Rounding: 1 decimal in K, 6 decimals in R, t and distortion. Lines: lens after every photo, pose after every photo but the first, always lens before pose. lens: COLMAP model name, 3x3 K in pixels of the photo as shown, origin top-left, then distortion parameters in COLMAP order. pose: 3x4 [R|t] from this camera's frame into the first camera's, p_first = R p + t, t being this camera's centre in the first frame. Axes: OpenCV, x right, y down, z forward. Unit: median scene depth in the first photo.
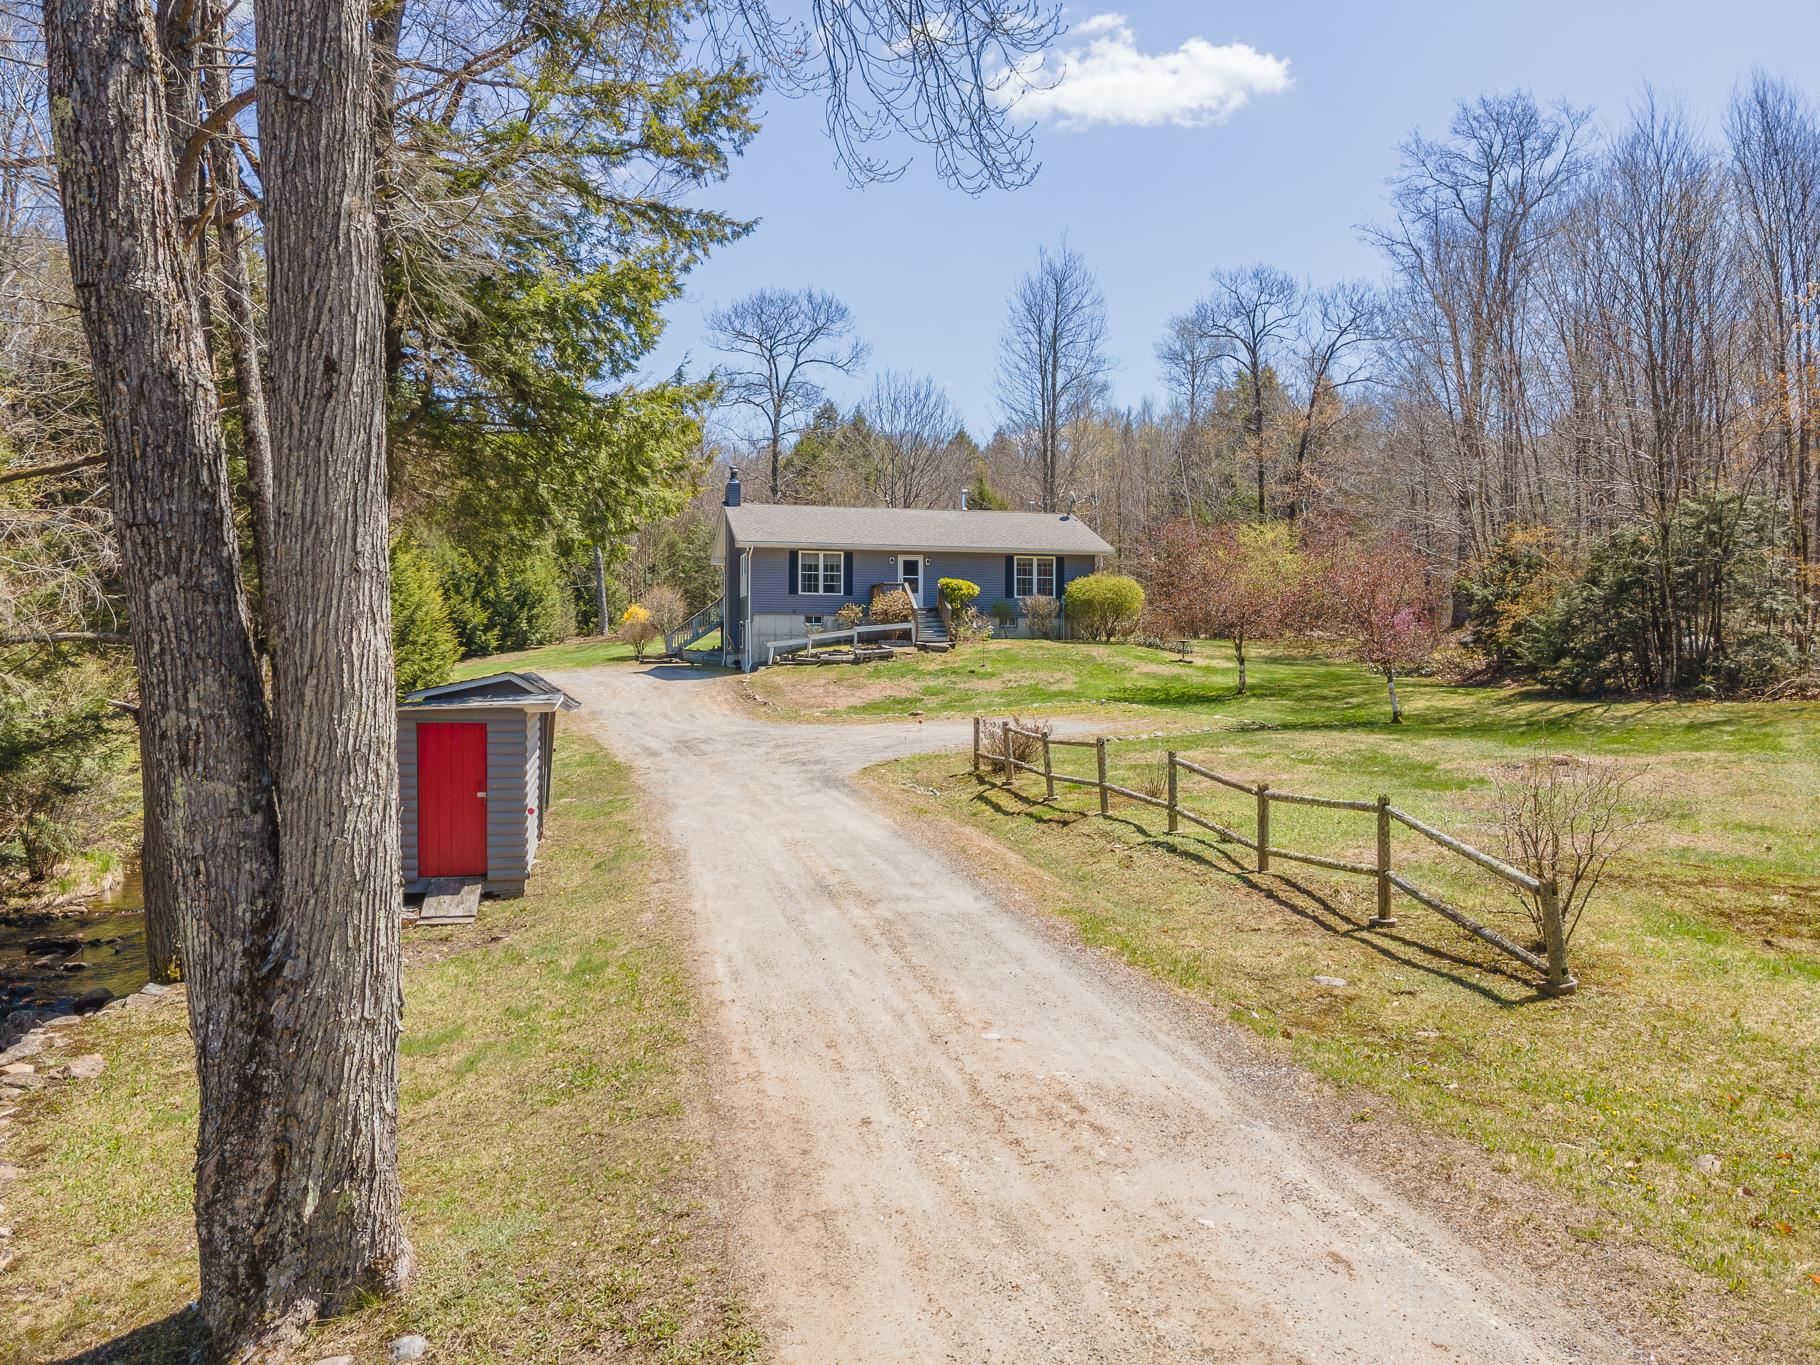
lens RADIAL K [[1329.1, 0, 910.0], [0, 1329.1, 682.5], [0, 0, 1]] dist [0.048697, -0.003815]
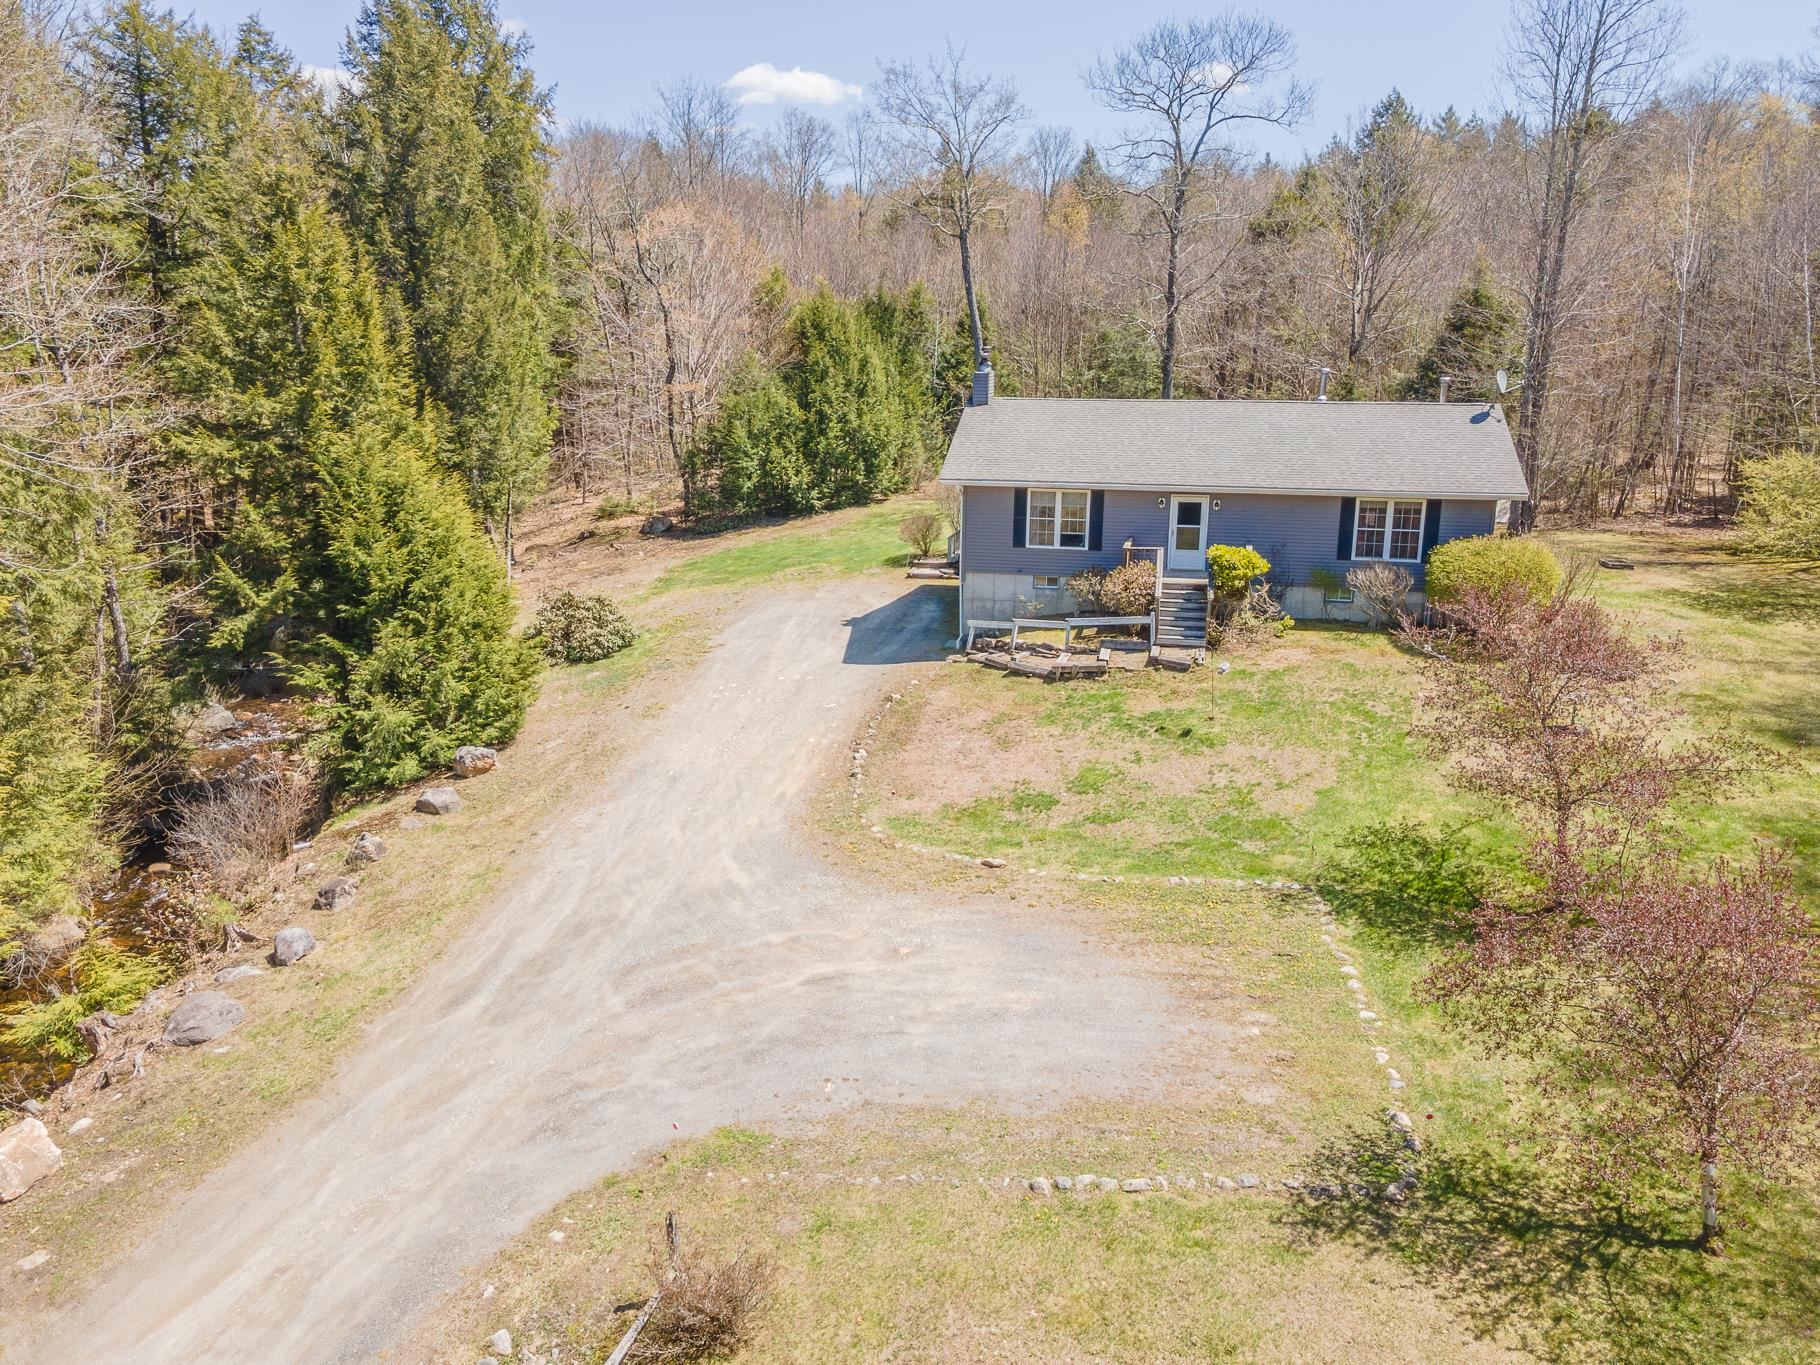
lens RADIAL K [[1329.1, 0, 910.0], [0, 1329.1, 682.5], [0, 0, 1]] dist [0.048697, -0.003815]
pose [[0.894189, 0.117767, -0.431924, 0.176793], [-0.013148, 0.971273, 0.237603, -0.160156], [0.447498, -0.206783, 0.870050, 0.303888]]
